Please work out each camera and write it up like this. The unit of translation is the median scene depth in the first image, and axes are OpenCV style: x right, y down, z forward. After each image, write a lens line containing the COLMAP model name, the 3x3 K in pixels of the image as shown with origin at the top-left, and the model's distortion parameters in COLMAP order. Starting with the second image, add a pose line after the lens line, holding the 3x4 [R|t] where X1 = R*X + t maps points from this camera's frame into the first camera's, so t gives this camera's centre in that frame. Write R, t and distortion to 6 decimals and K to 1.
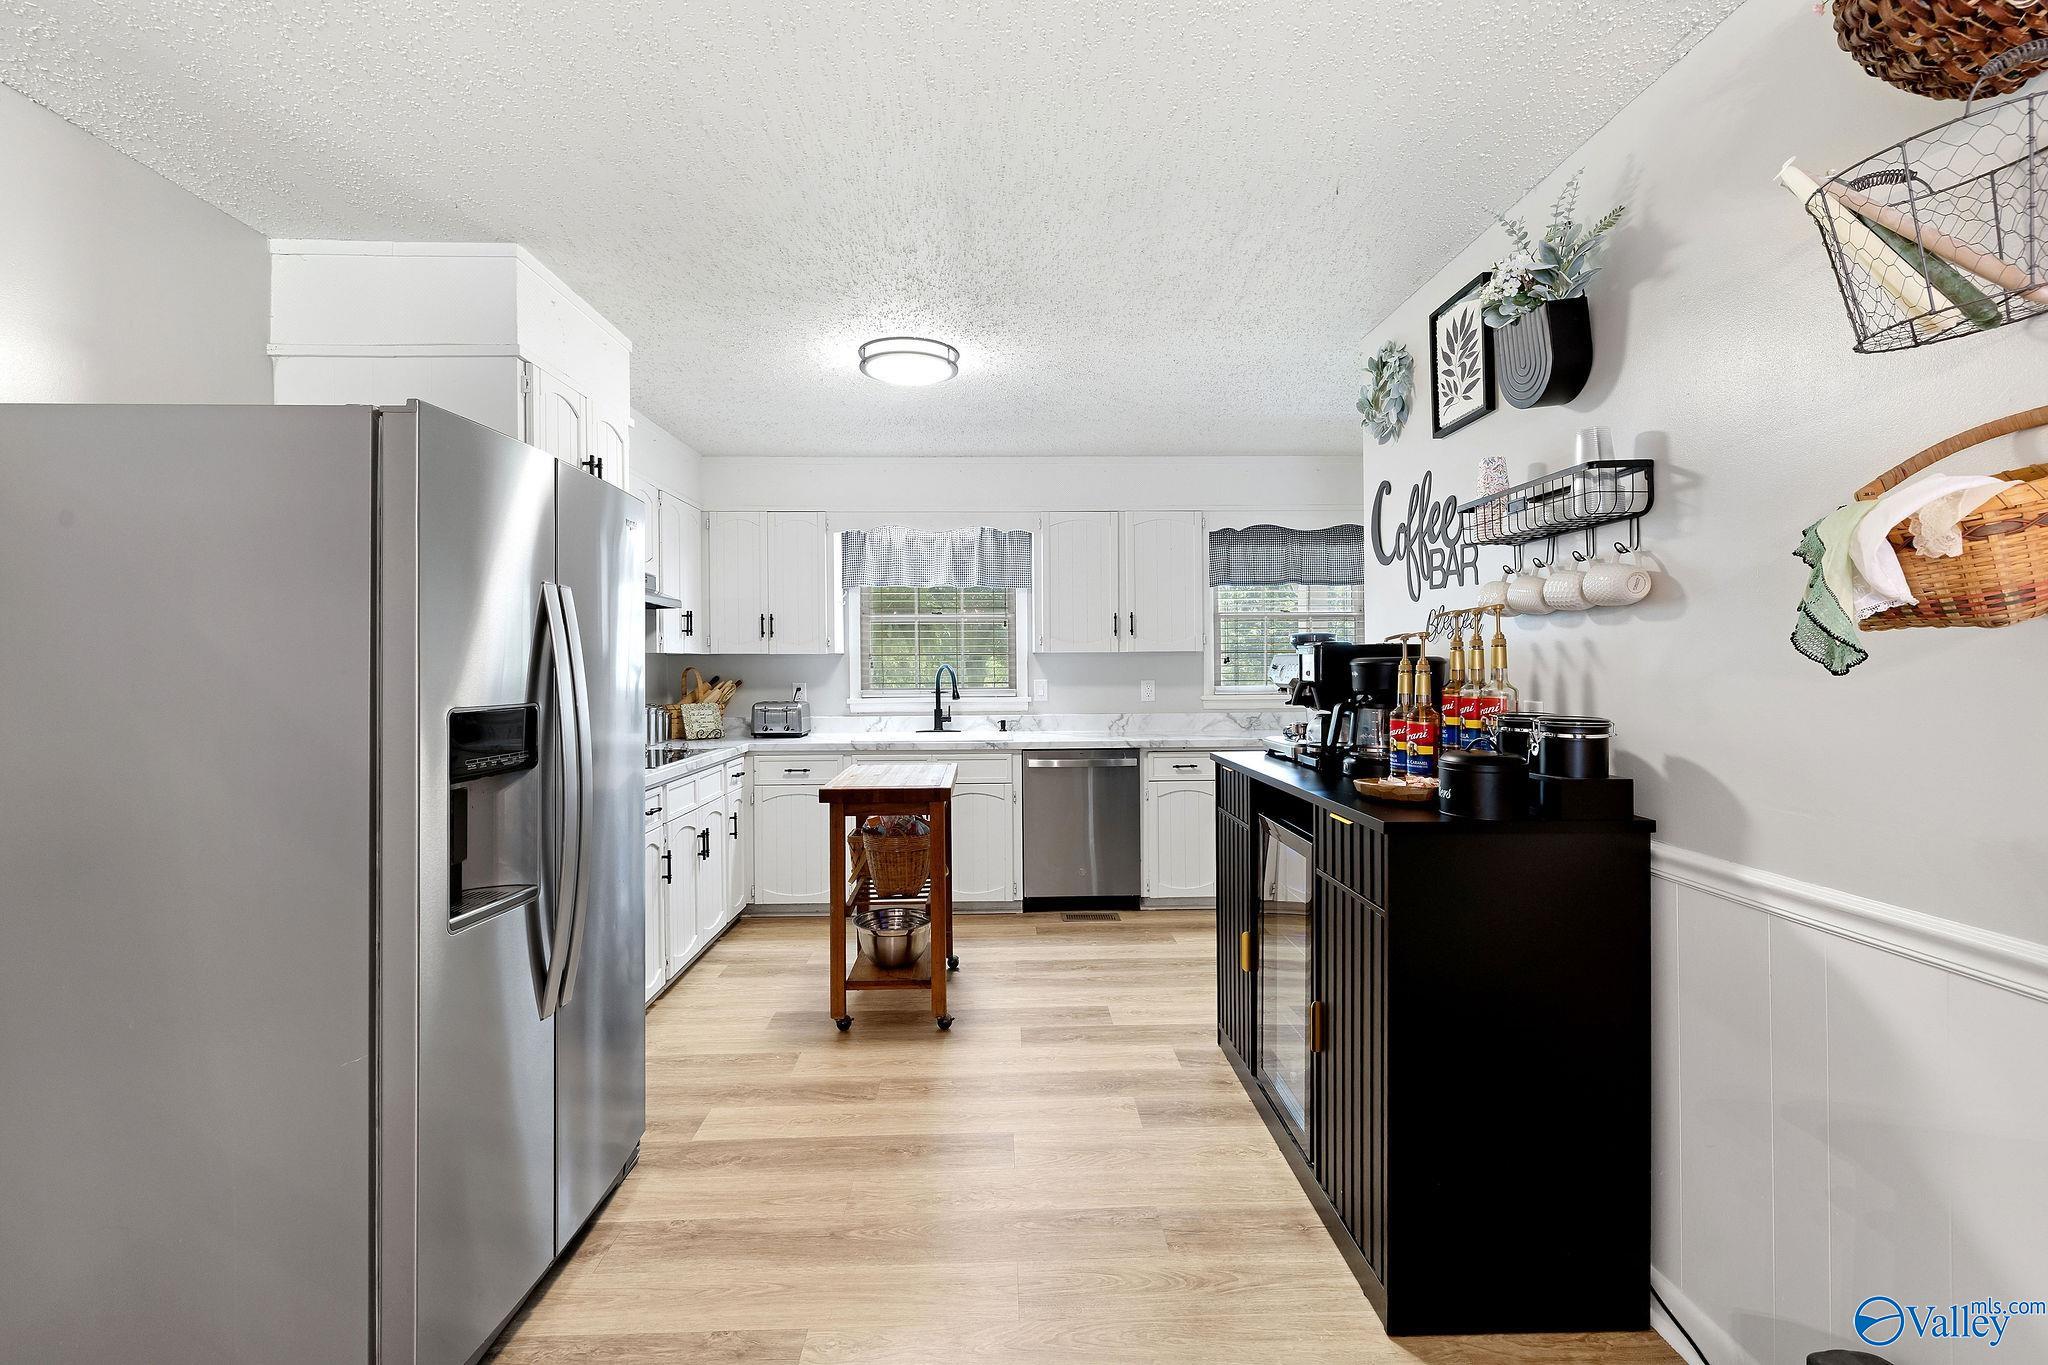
lens RADIAL K [[871.0, 0, 1033.4], [0, 871.0, 661.1], [0, 0, 1]] dist [-0.001561, 0.000872]
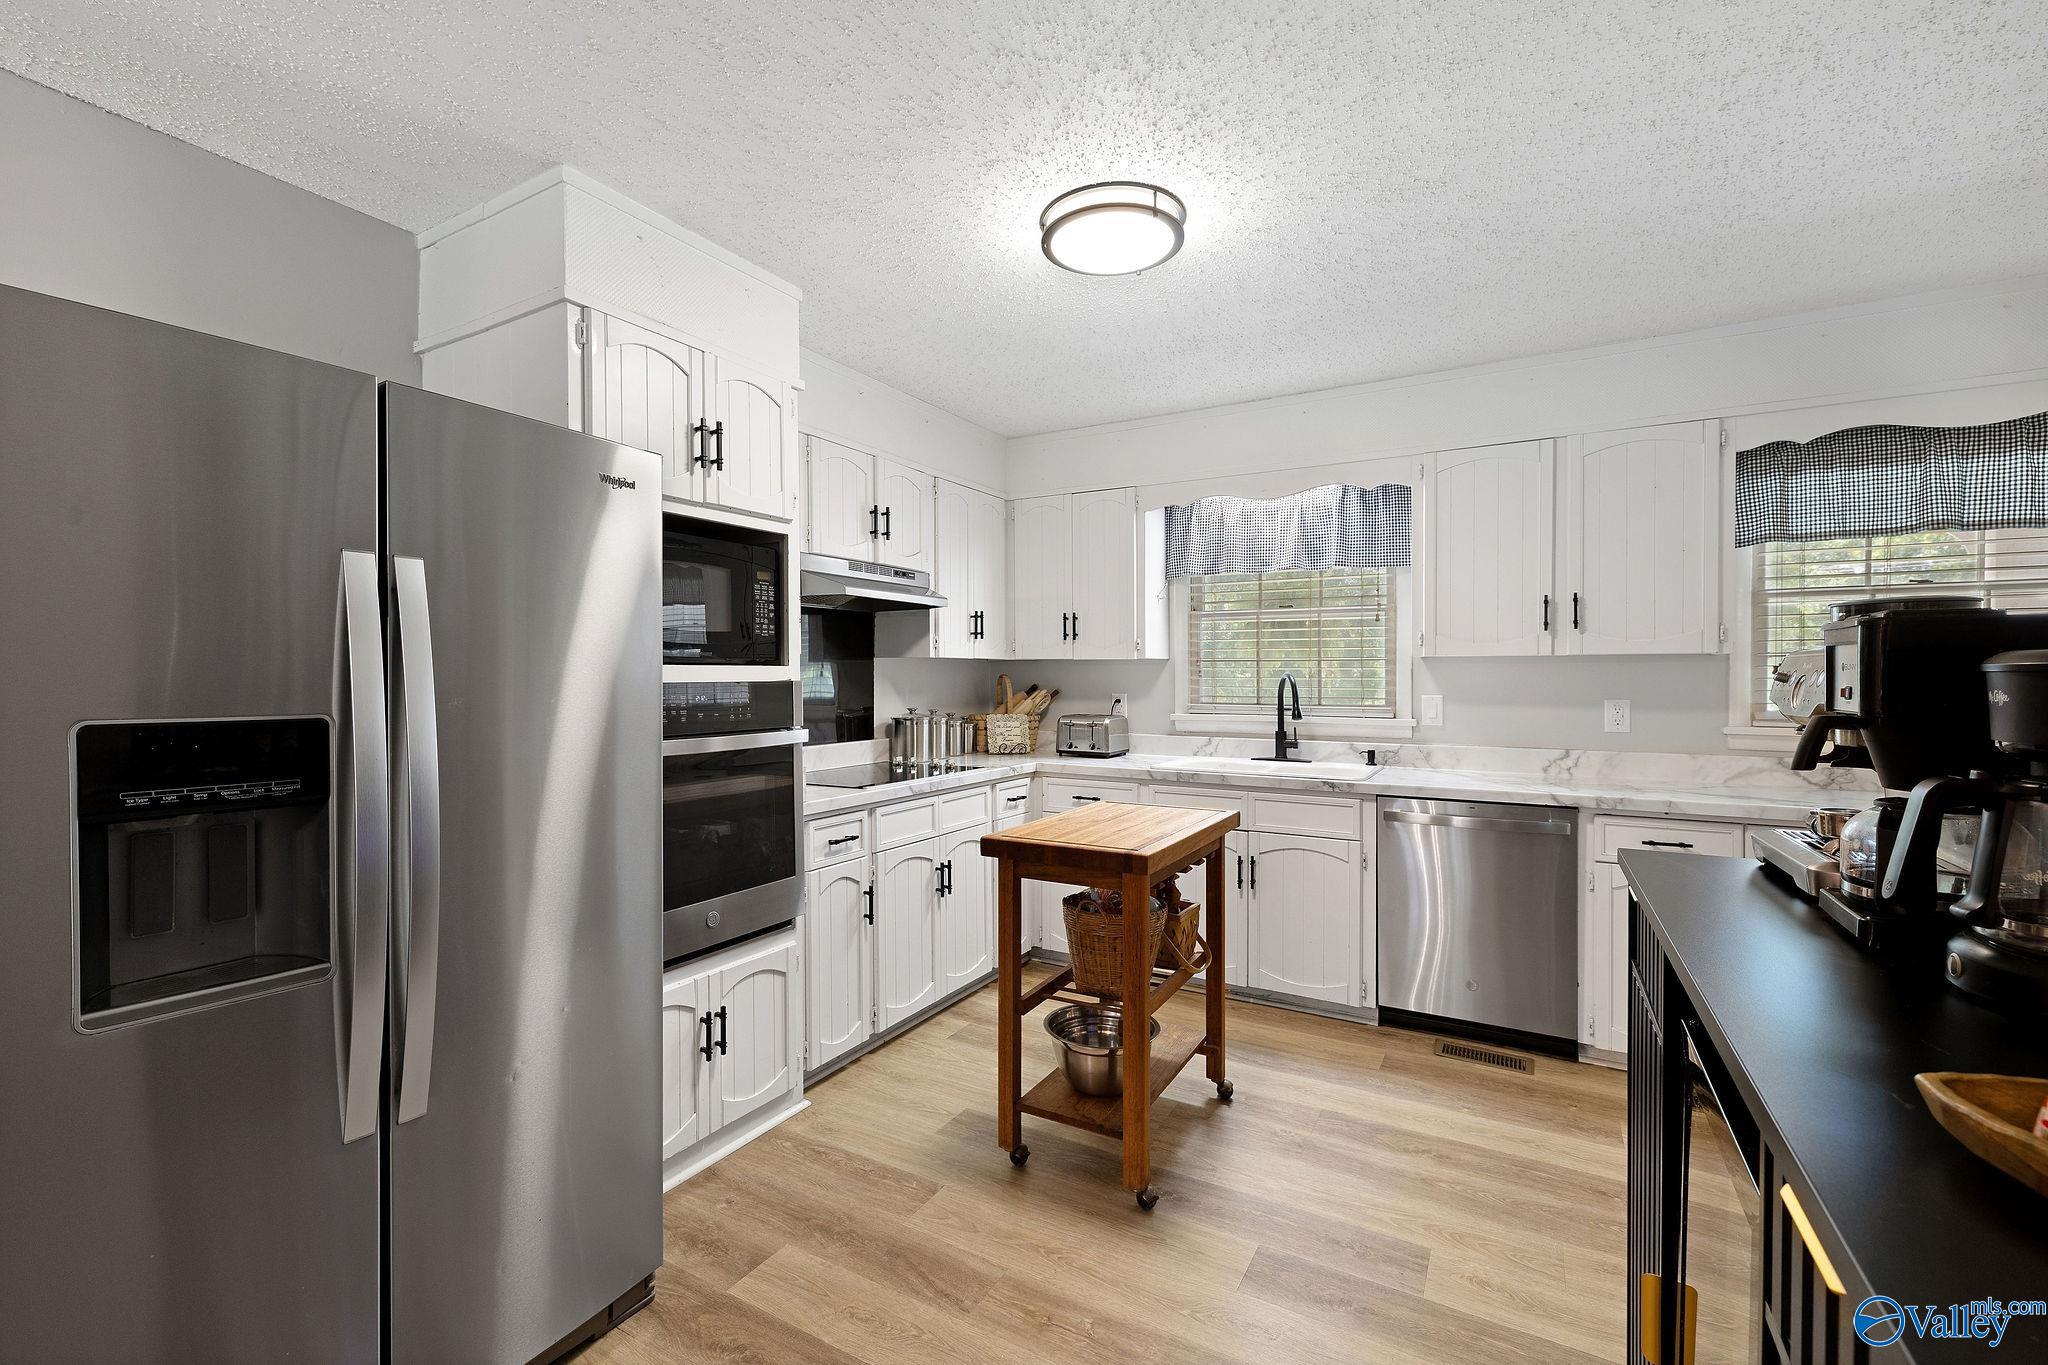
lens RADIAL K [[871.0, 0, 1016.2], [0, 871.0, 684.2], [0, 0, 1]] dist [-0.001561, 0.000872]
pose [[0.845756, 0.013107, -0.533408, 0.120854], [-0.005326, 0.999856, 0.016124, 0.003137], [0.533543, -0.010796, 0.845704, 0.271227]]
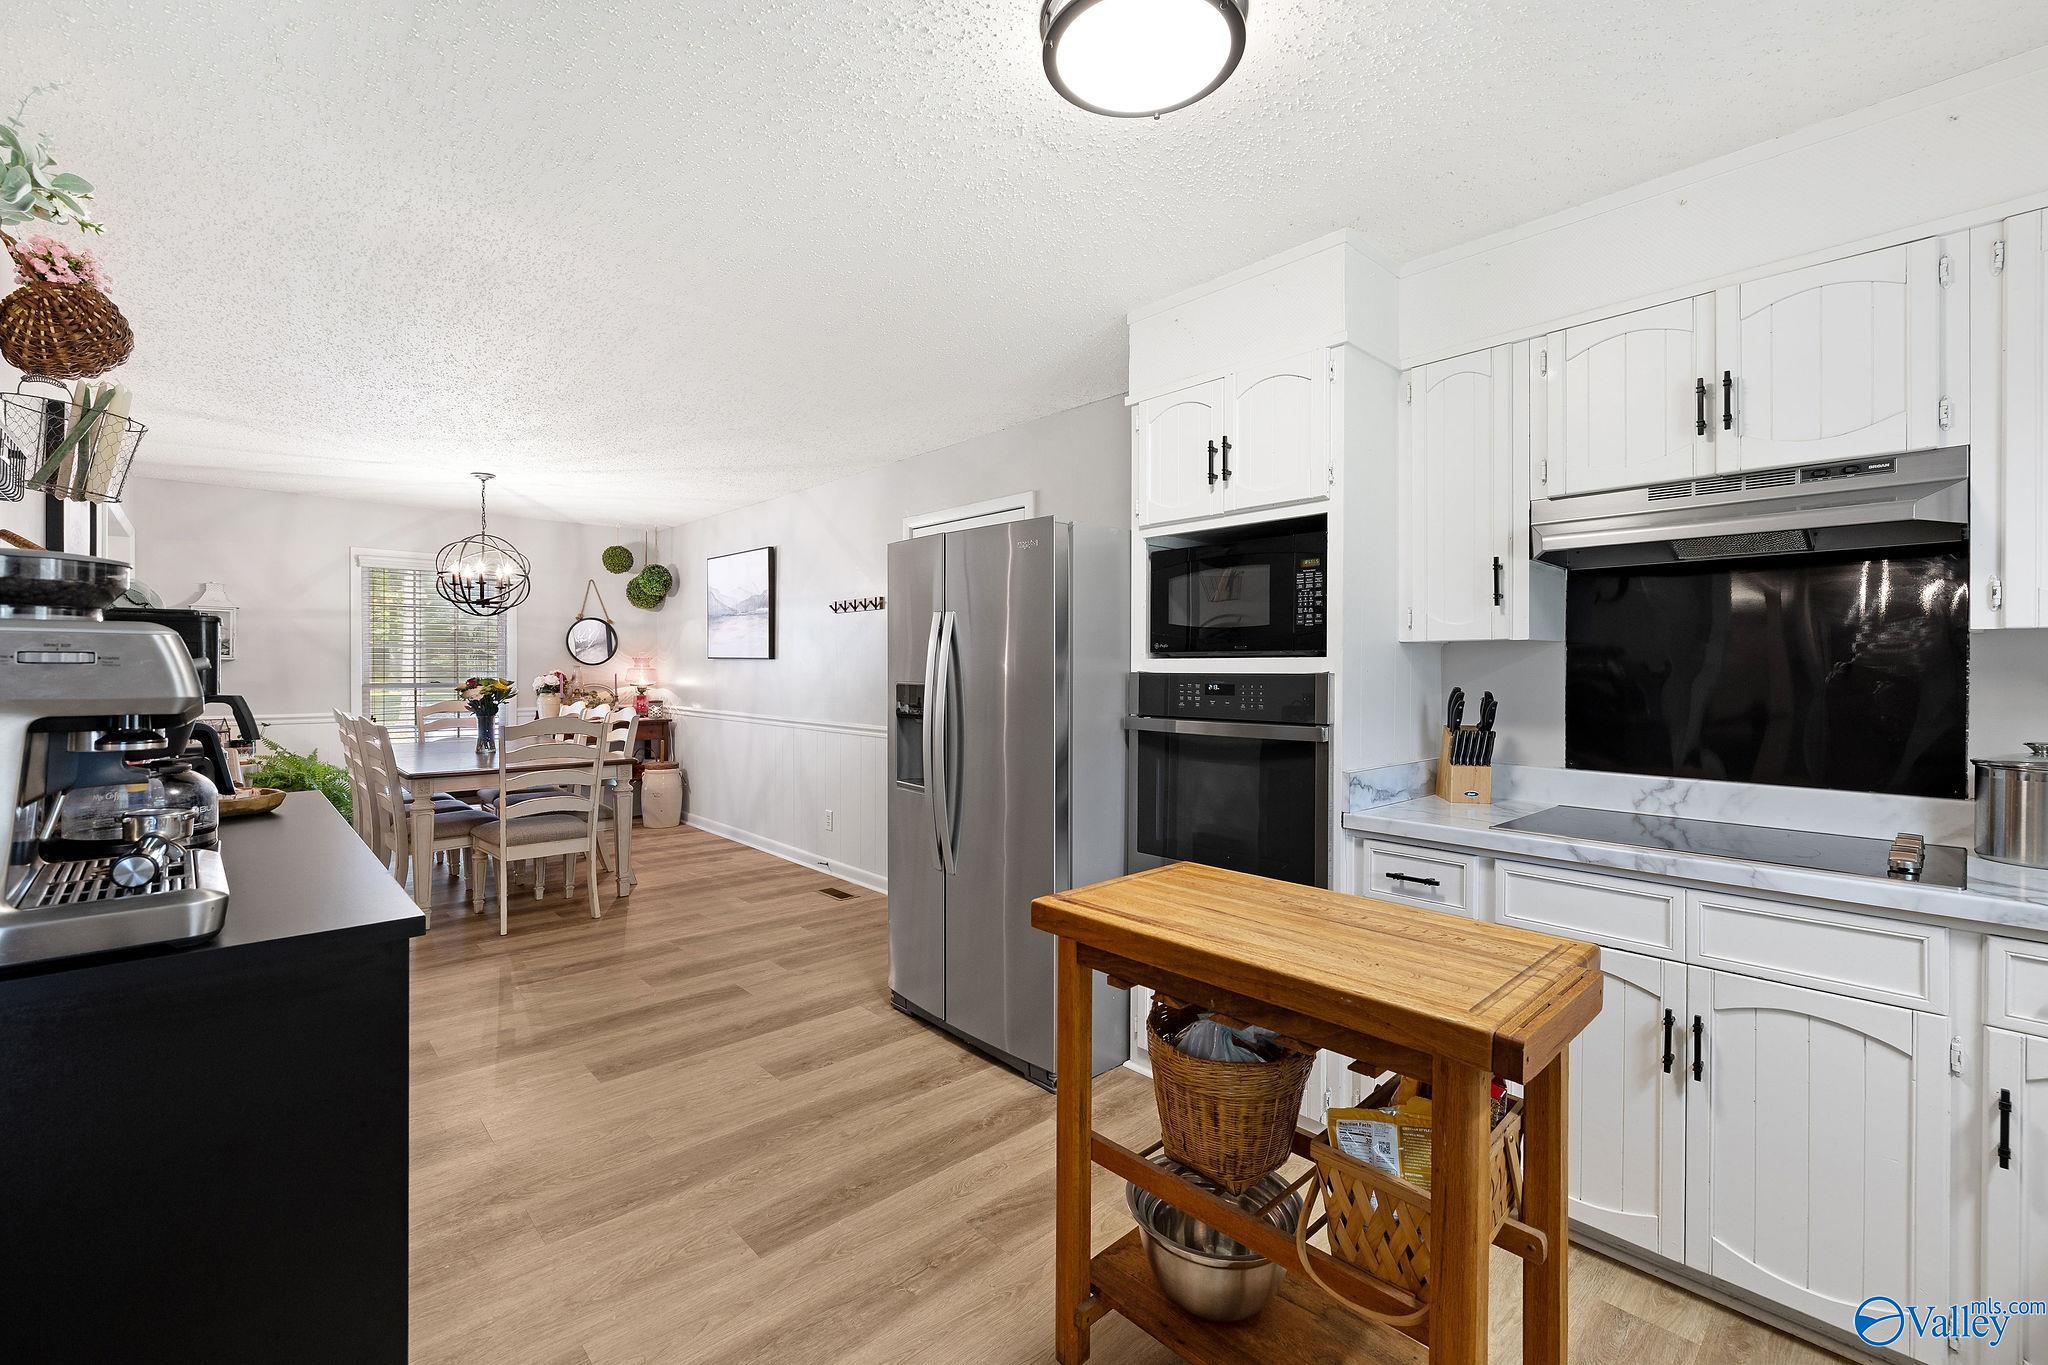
lens RADIAL K [[871.0, 0, 1013.5], [0, 871.0, 669.0], [0, 0, 1]] dist [-0.001561, 0.000872]
pose [[-0.767925, 0.008199, -0.640487, 0.167396], [0.005331, 0.999965, 0.006410, 0.004121], [0.640517, 0.001508, -0.767942, 0.980847]]
